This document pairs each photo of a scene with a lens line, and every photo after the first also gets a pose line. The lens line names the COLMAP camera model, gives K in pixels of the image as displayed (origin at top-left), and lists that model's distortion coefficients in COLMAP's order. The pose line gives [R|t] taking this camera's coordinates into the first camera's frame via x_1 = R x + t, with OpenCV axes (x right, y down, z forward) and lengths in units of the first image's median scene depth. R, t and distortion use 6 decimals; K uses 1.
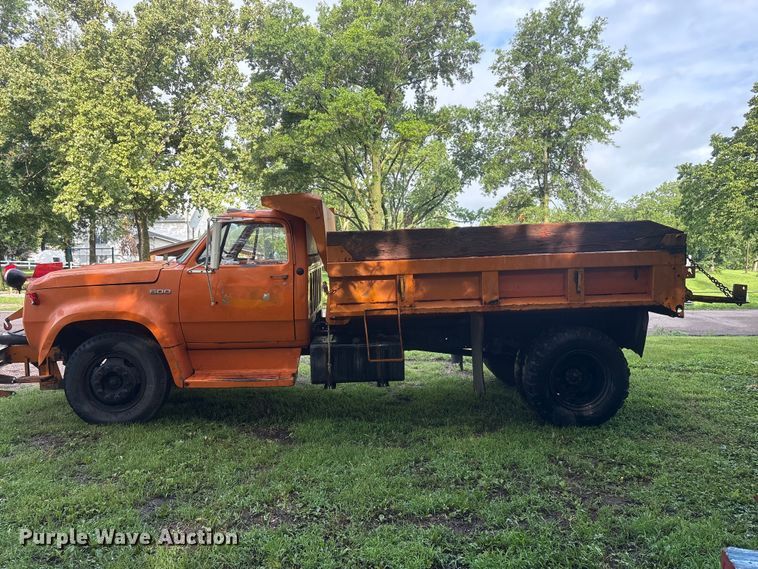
lens RADIAL K [[564.5, 0, 379.0], [0, 564.5, 284.5], [0, 0, 1]] dist [0.038134, -0.040411]
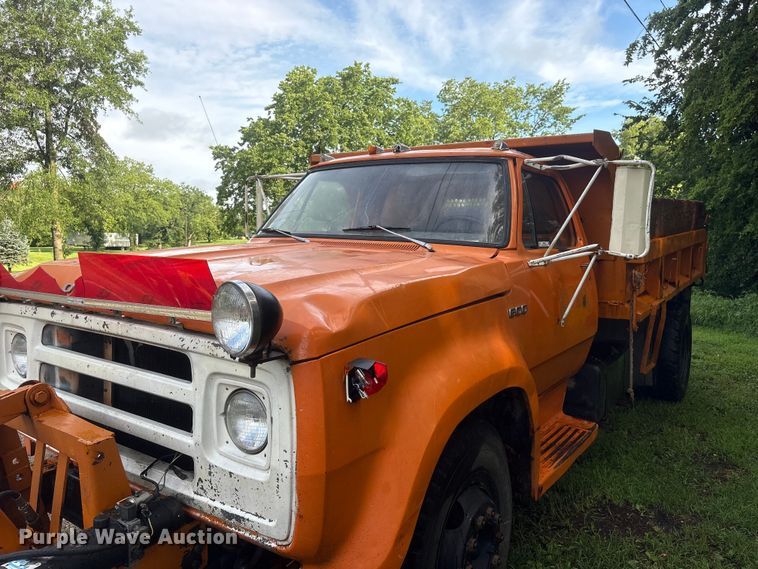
lens RADIAL K [[564.5, 0, 379.0], [0, 564.5, 284.5], [0, 0, 1]] dist [0.038134, -0.040411]
pose [[0.580286, -0.072686, 0.811163, -0.151642], [0.041879, 0.997355, 0.059411, -0.007391], [-0.813335, -0.000504, 0.581795, 0.152071]]
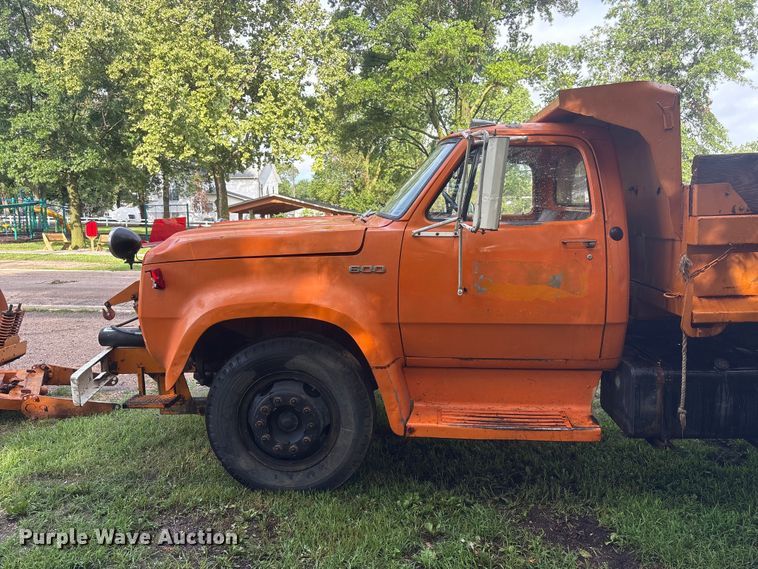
lens RADIAL K [[564.5, 0, 379.0], [0, 564.5, 284.5], [0, 0, 1]] dist [0.038134, -0.040411]
pose [[0.994787, 0.014208, -0.100981, -0.058706], [-0.006746, 0.997246, 0.073854, -0.002604], [0.101753, -0.072787, 0.992143, 0.081634]]
